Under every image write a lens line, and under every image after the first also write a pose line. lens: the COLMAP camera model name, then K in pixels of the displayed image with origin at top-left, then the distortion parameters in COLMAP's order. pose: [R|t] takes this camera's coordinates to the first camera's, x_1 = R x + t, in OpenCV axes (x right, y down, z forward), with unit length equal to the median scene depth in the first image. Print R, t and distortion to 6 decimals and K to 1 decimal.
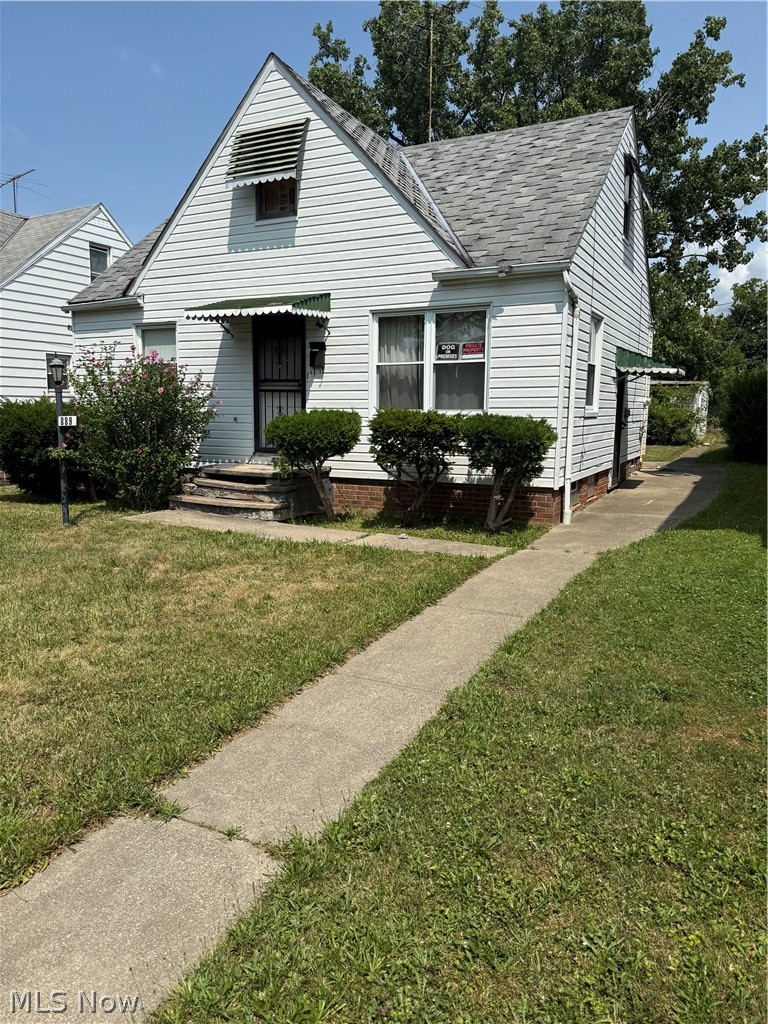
lens RADIAL K [[734.1, 0, 388.1], [0, 734.1, 516.6], [0, 0, 1]] dist [0.012639, -0.005740]
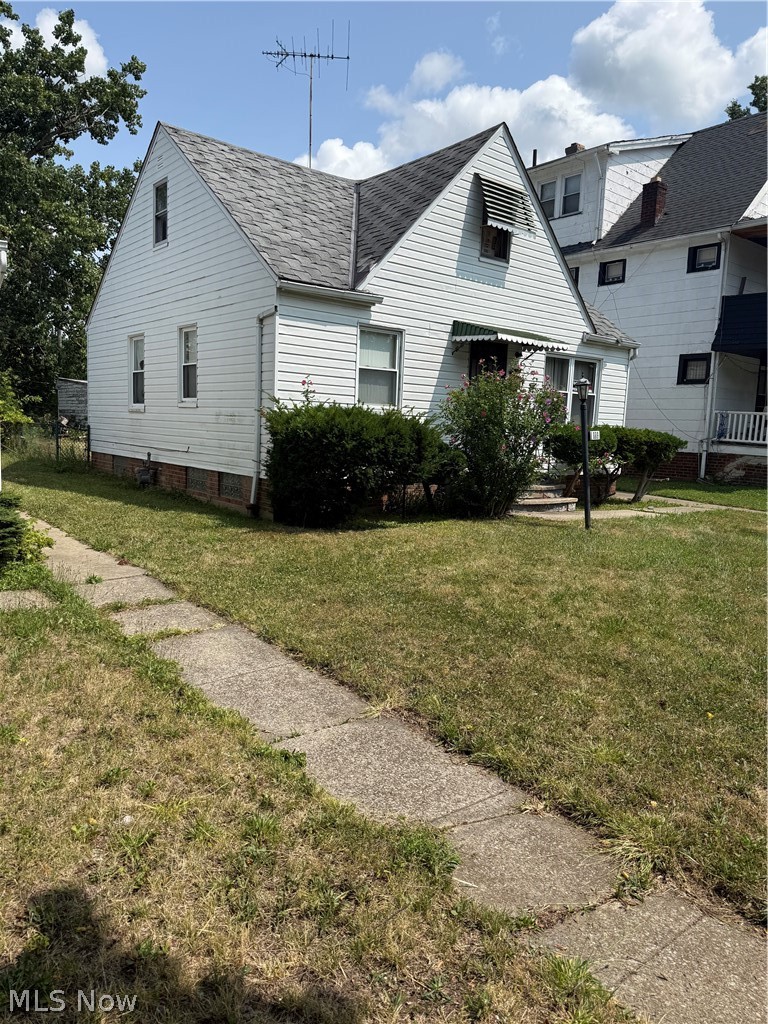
lens RADIAL K [[734.1, 0, 382.4], [0, 734.1, 516.5], [0, 0, 1]] dist [0.012639, -0.005740]
pose [[0.402966, -0.103017, 0.909399, -1.375151], [0.100014, 0.992651, 0.068130, -0.099354], [-0.909734, 0.063499, 0.410307, 0.725965]]
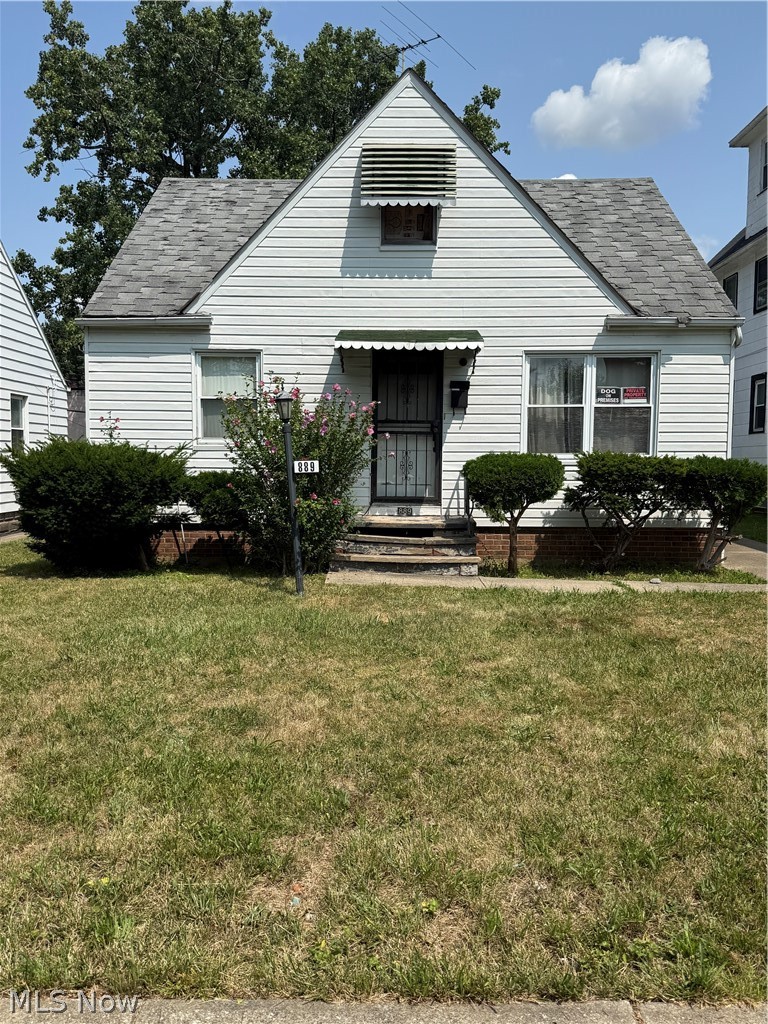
lens RADIAL K [[830.6, 0, 381.0], [0, 830.6, 507.9], [0, 0, 1]] dist [0.037700, -0.029302]
pose [[0.902479, -0.027372, 0.429863, -0.653010], [0.062752, 0.995686, -0.068343, -0.013850], [-0.426138, 0.088653, 0.900304, 0.117783]]
